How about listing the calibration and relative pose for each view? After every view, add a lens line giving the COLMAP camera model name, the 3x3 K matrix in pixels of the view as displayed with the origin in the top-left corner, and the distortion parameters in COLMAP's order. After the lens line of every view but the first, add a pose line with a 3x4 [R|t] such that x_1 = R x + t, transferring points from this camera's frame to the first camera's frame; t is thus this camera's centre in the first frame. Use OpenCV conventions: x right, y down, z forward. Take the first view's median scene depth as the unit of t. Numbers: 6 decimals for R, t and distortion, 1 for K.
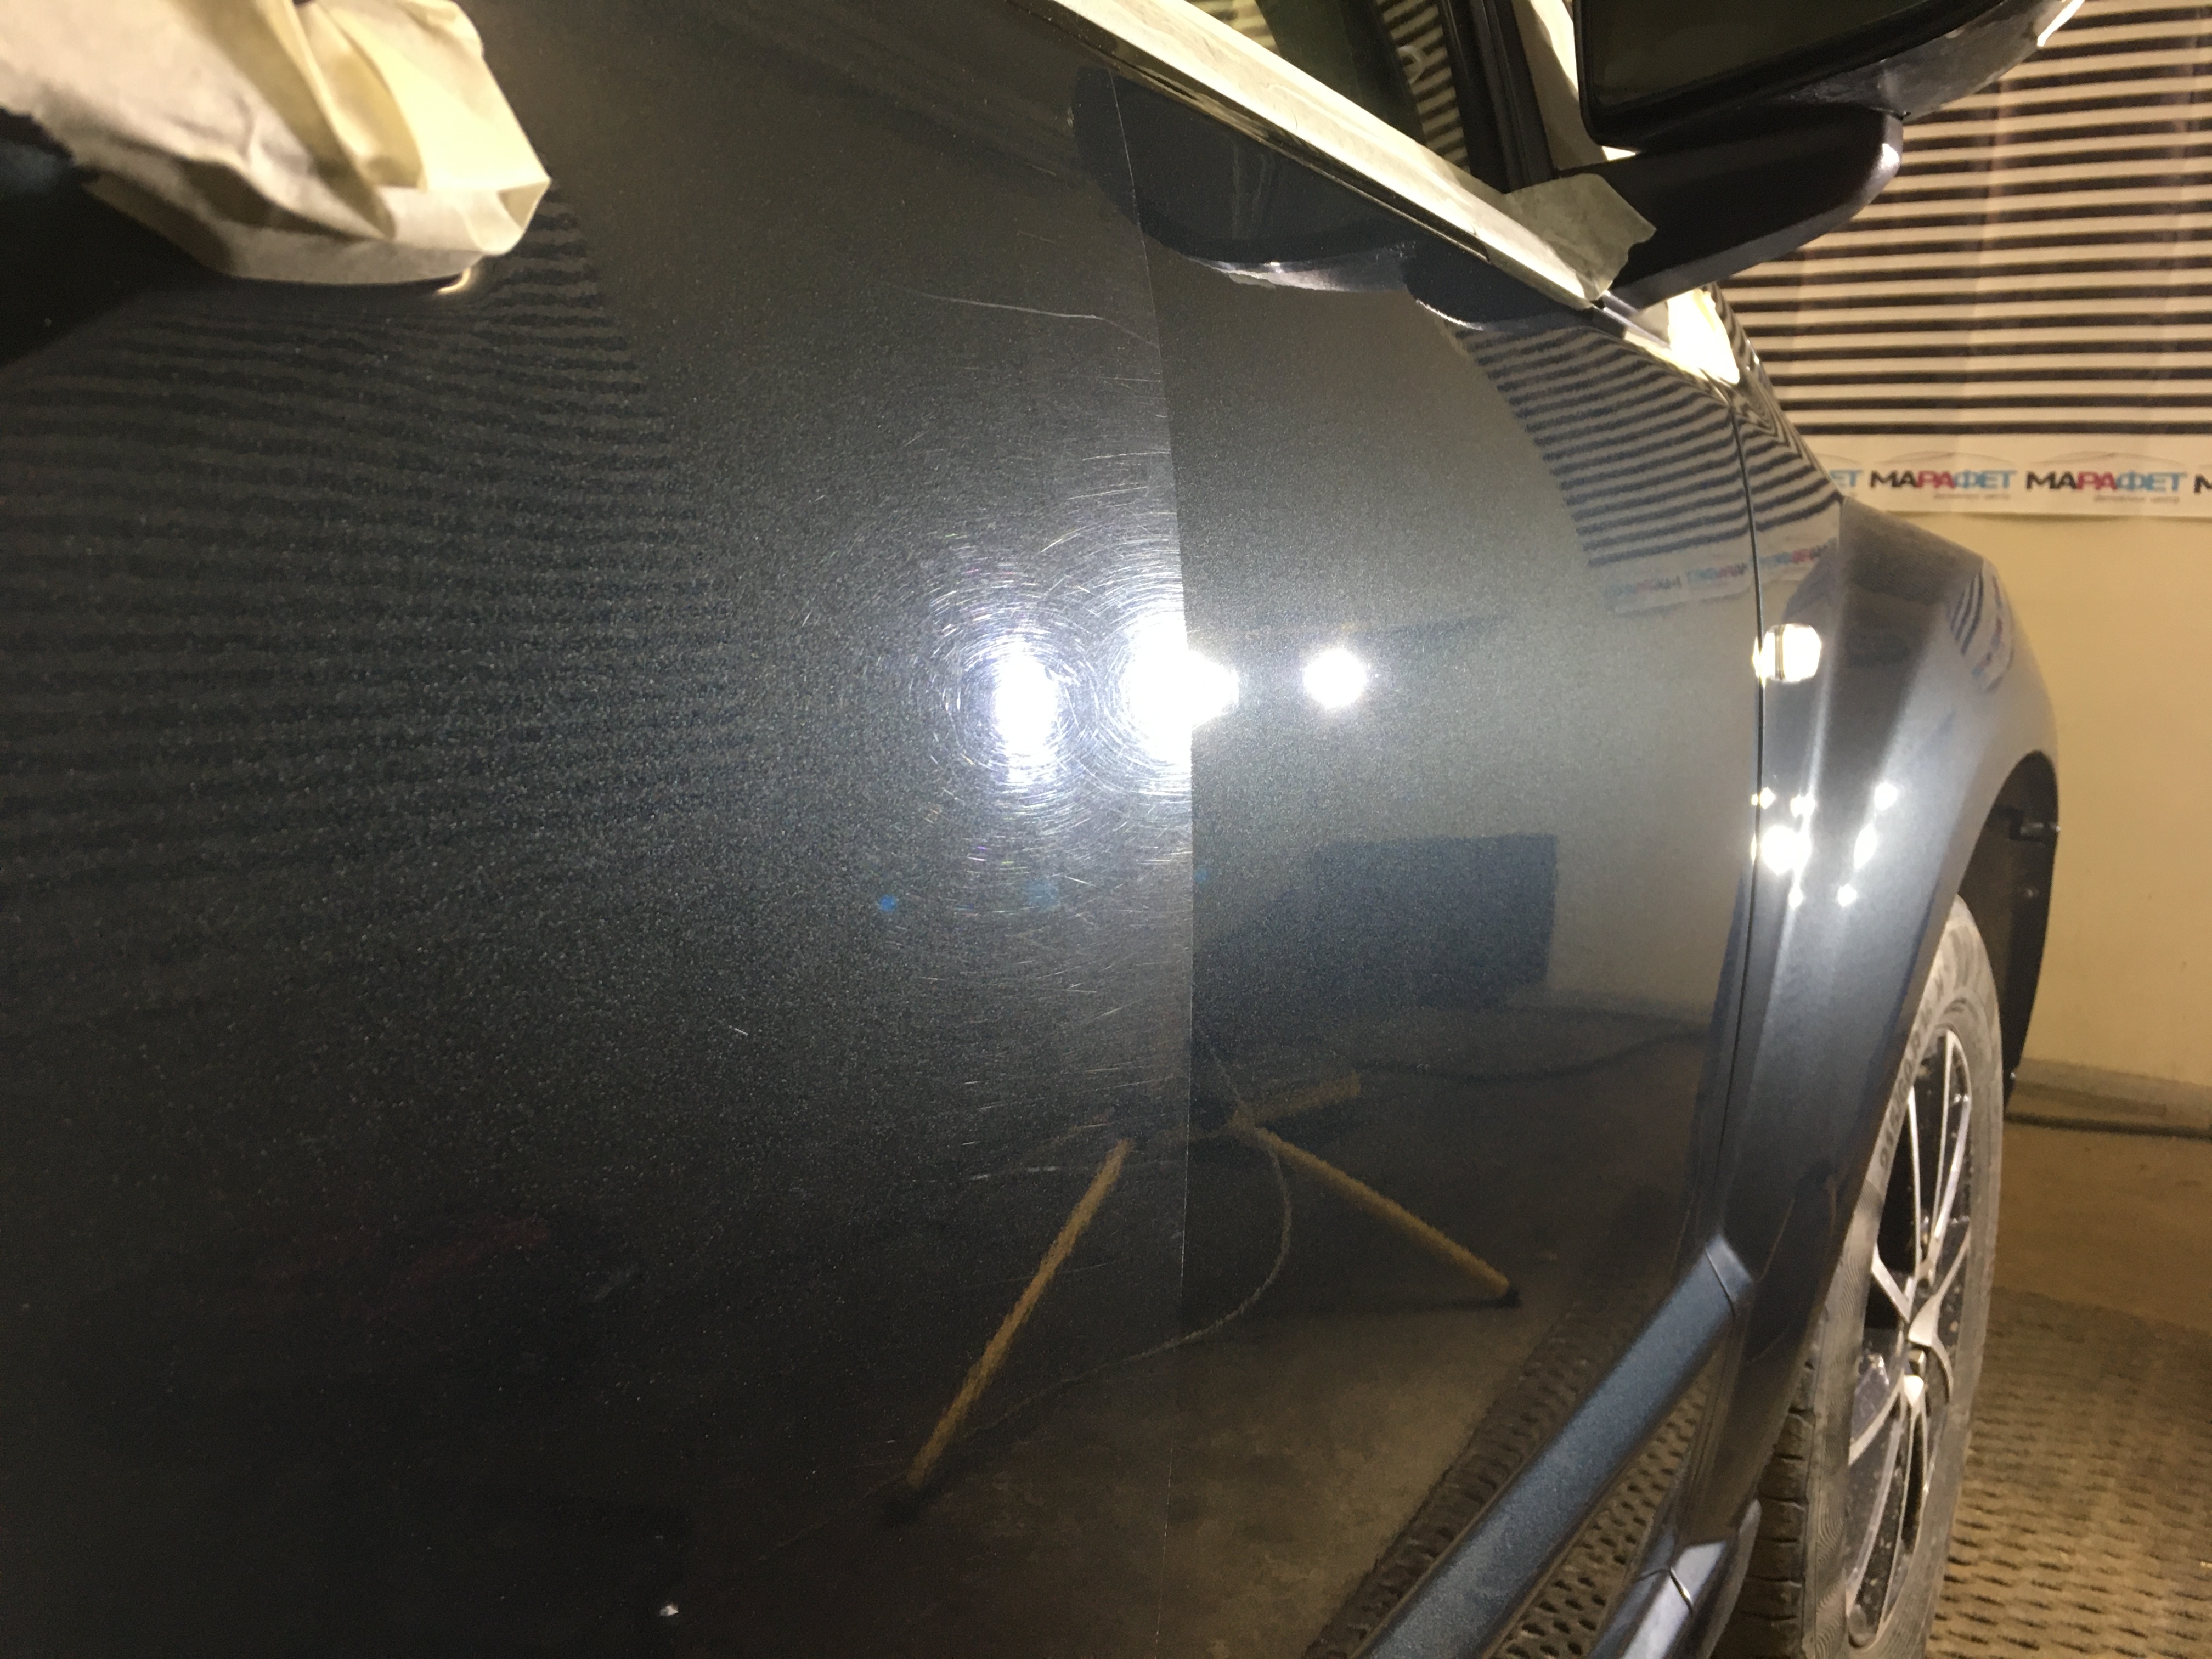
lens RADIAL K [[1859.2, 0, 1101.5], [0, 1859.2, 828.4], [0, 0, 1]] dist [0.073298, -0.096308]
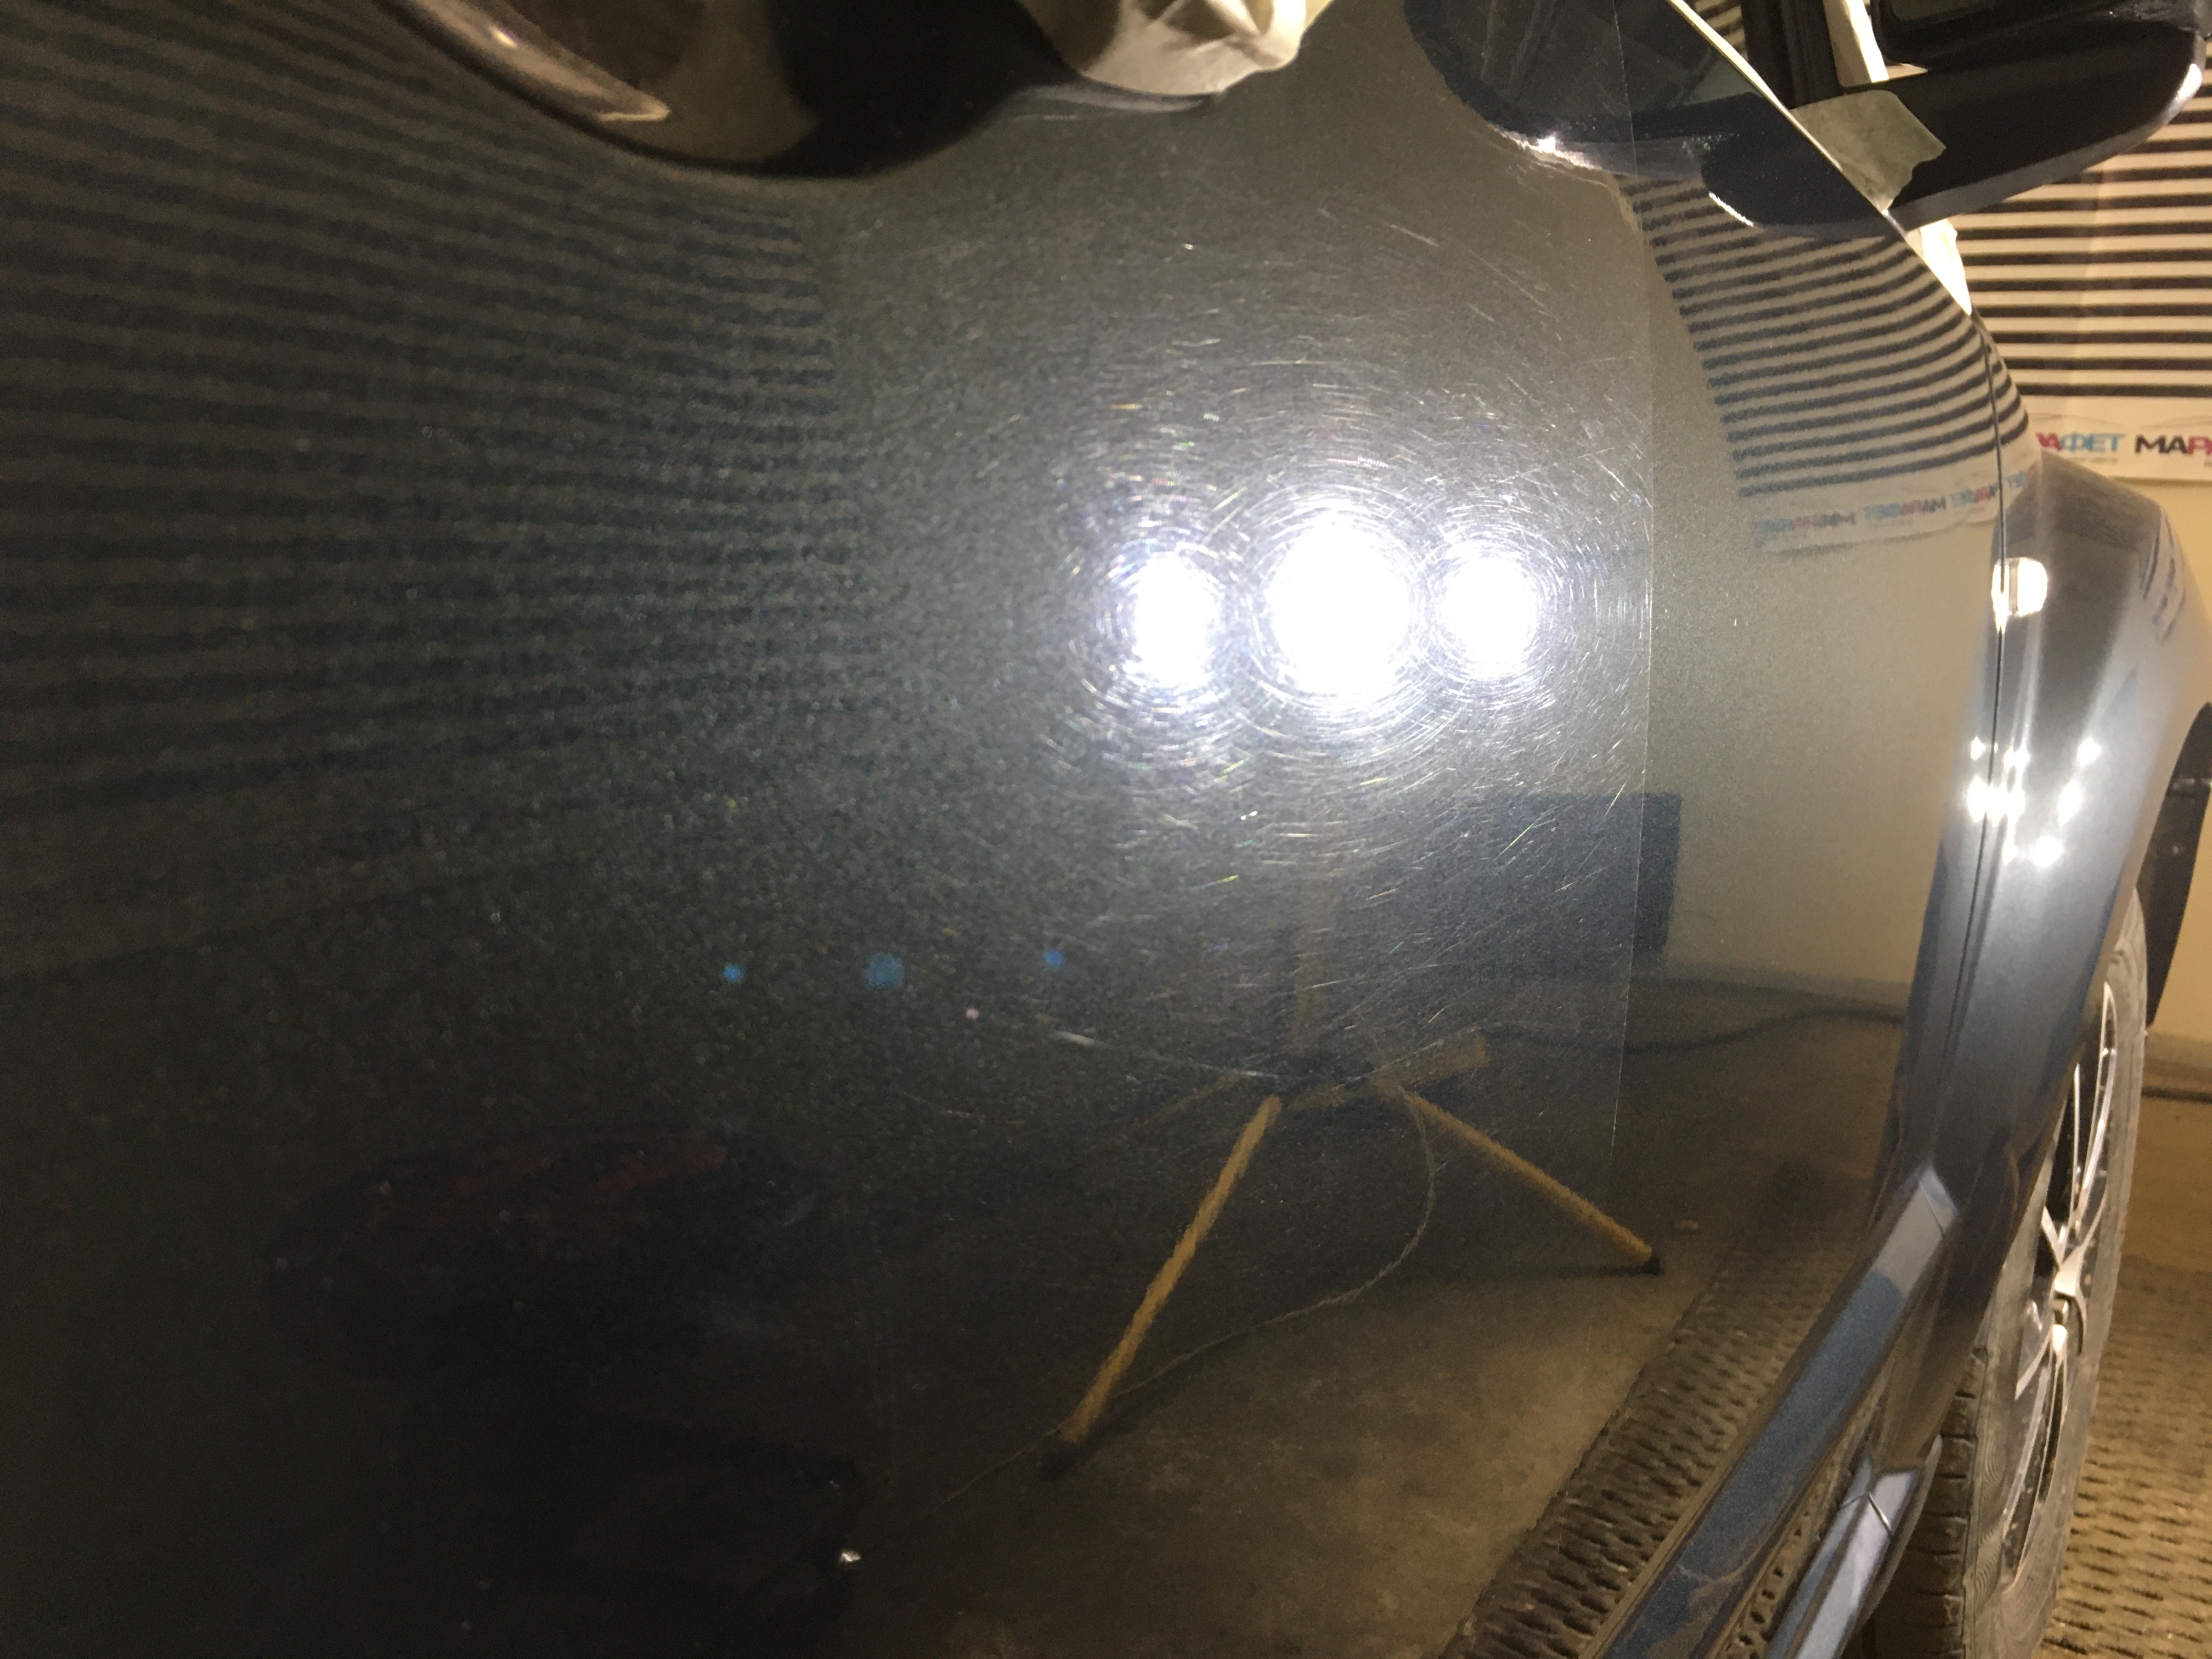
lens RADIAL K [[1859.2, 0, 1109.7], [0, 1859.2, 825.0], [0, 0, 1]] dist [0.073298, -0.096308]
pose [[0.999632, 0.022813, -0.014704, -0.063639], [-0.022500, 0.999524, 0.021116, 0.014566], [0.015179, -0.020777, 0.999669, -0.005670]]
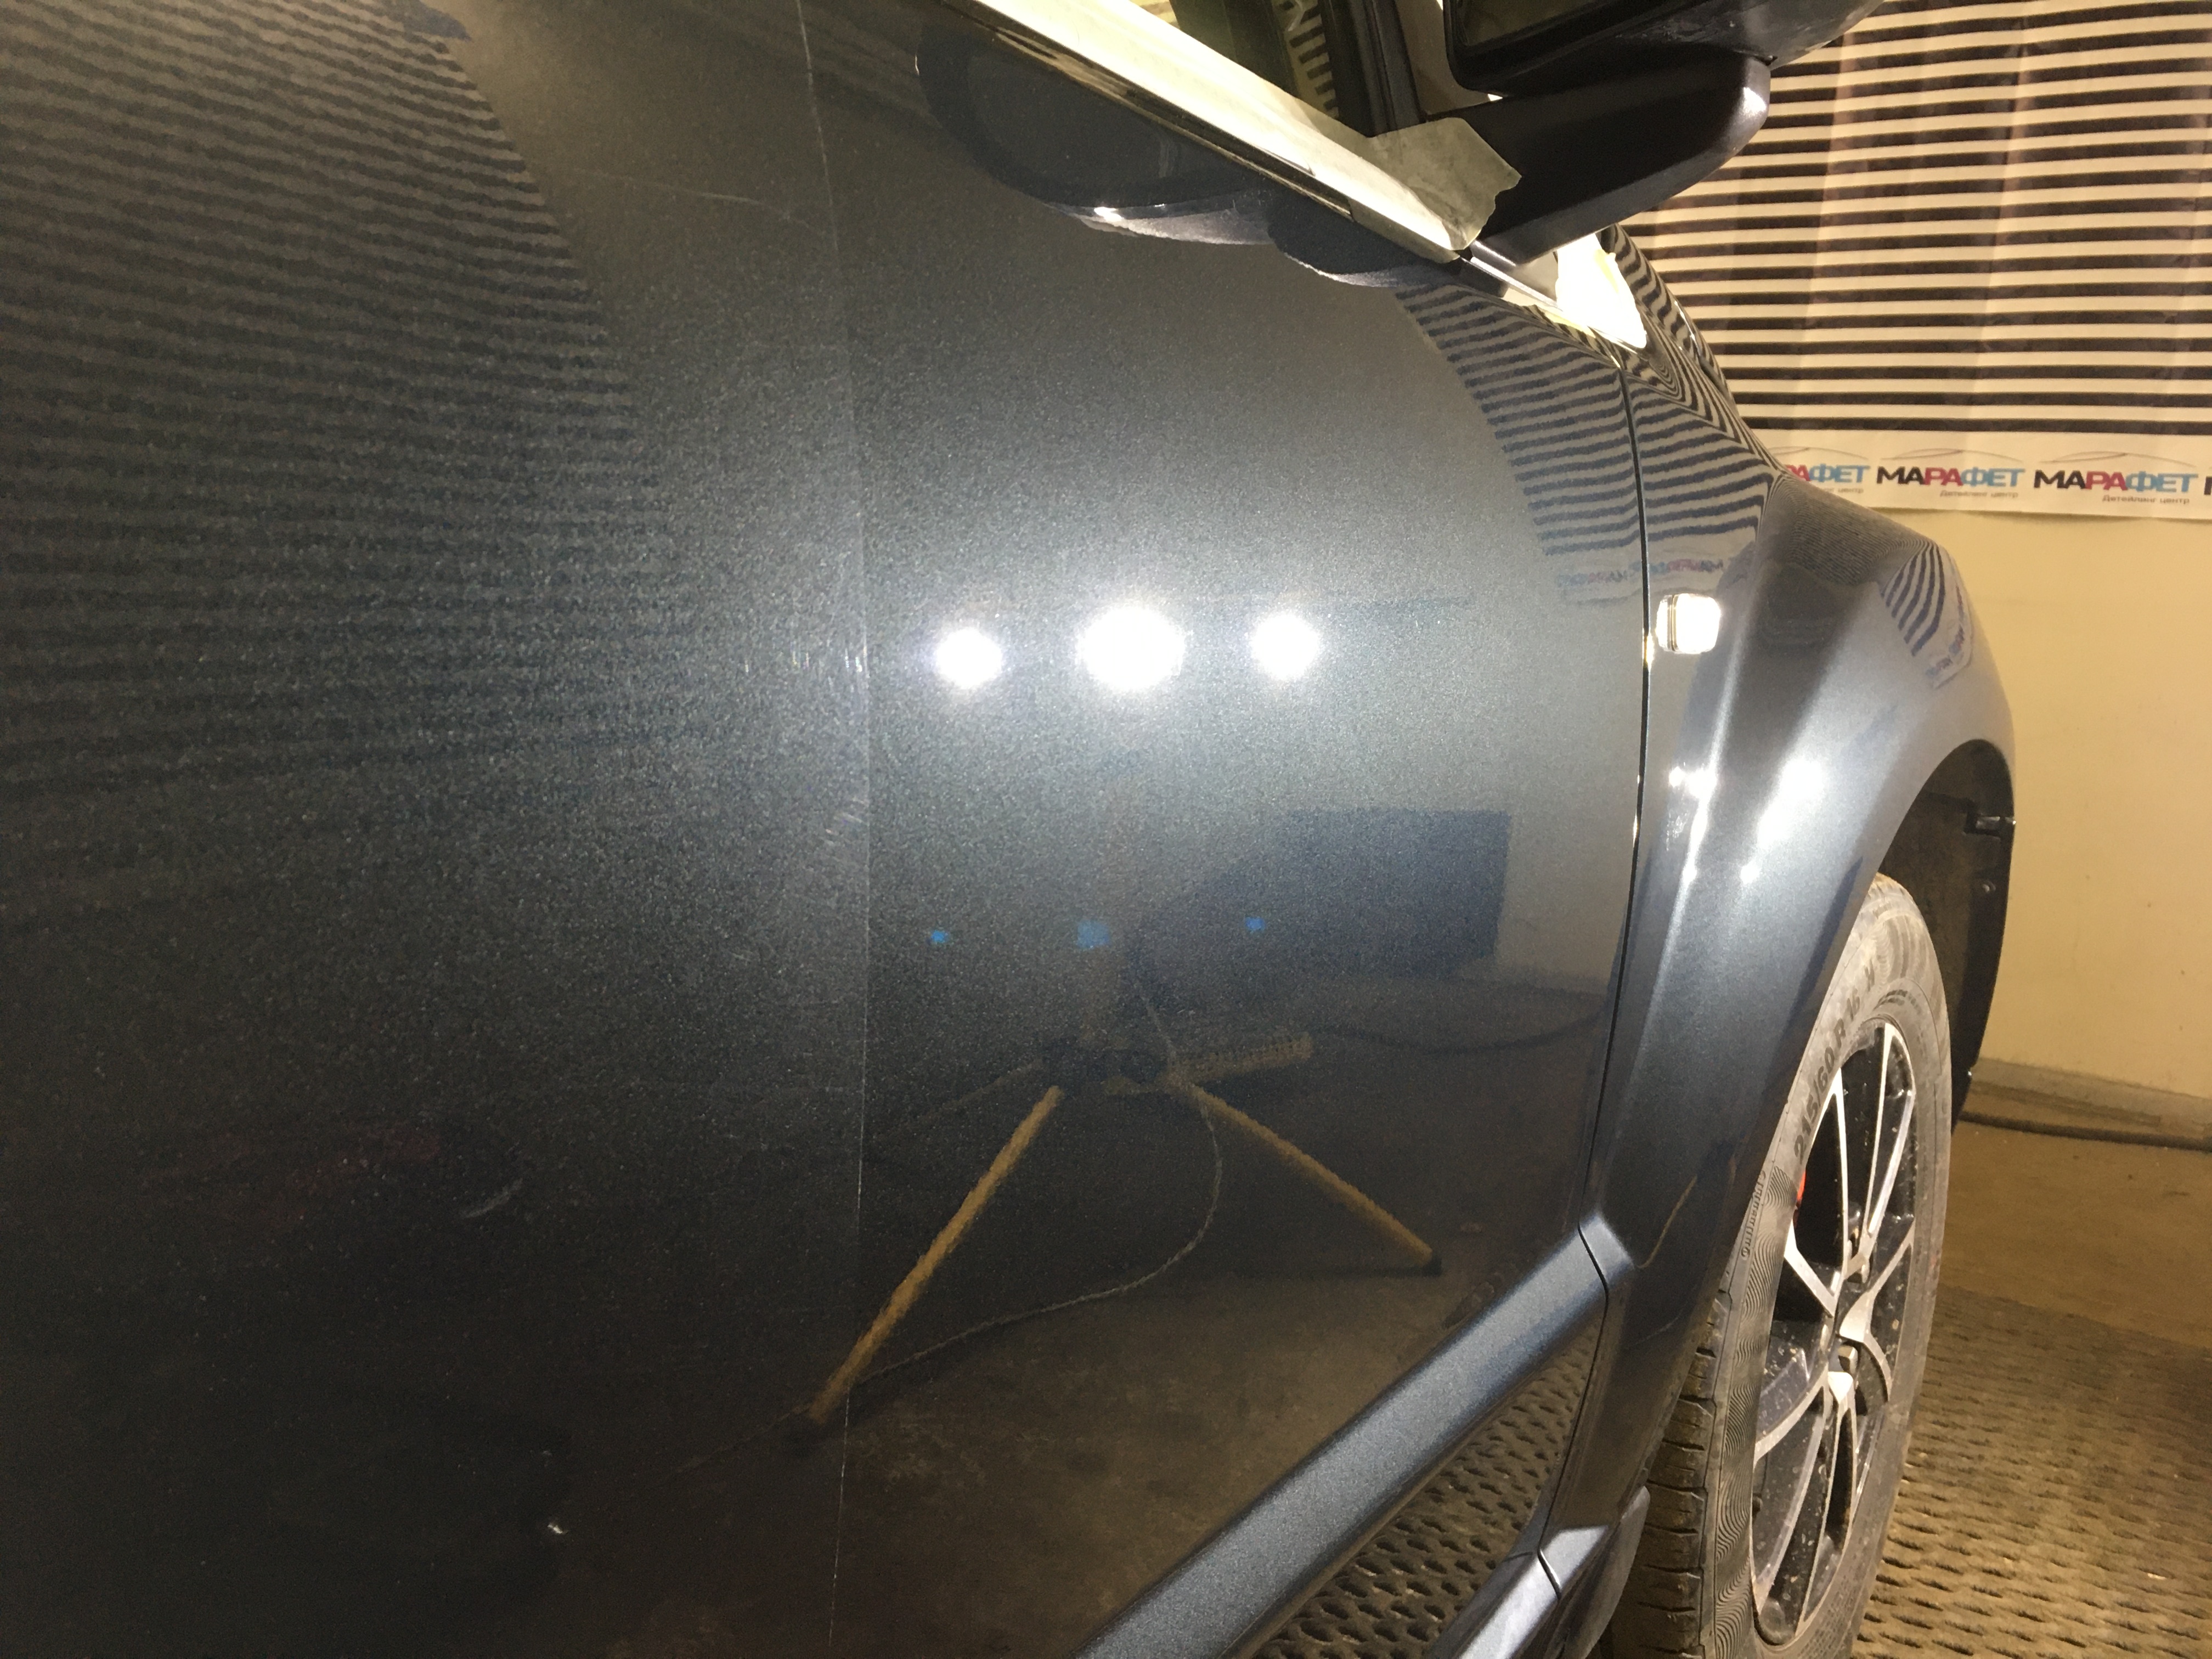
lens RADIAL K [[1859.2, 0, 1100.1], [0, 1859.2, 826.3], [0, 0, 1]] dist [0.073298, -0.096308]
pose [[0.999556, 0.024148, -0.017458, 0.052246], [-0.024074, 0.999700, 0.004417, 0.010242], [0.017559, -0.003995, 0.999838, 0.010024]]
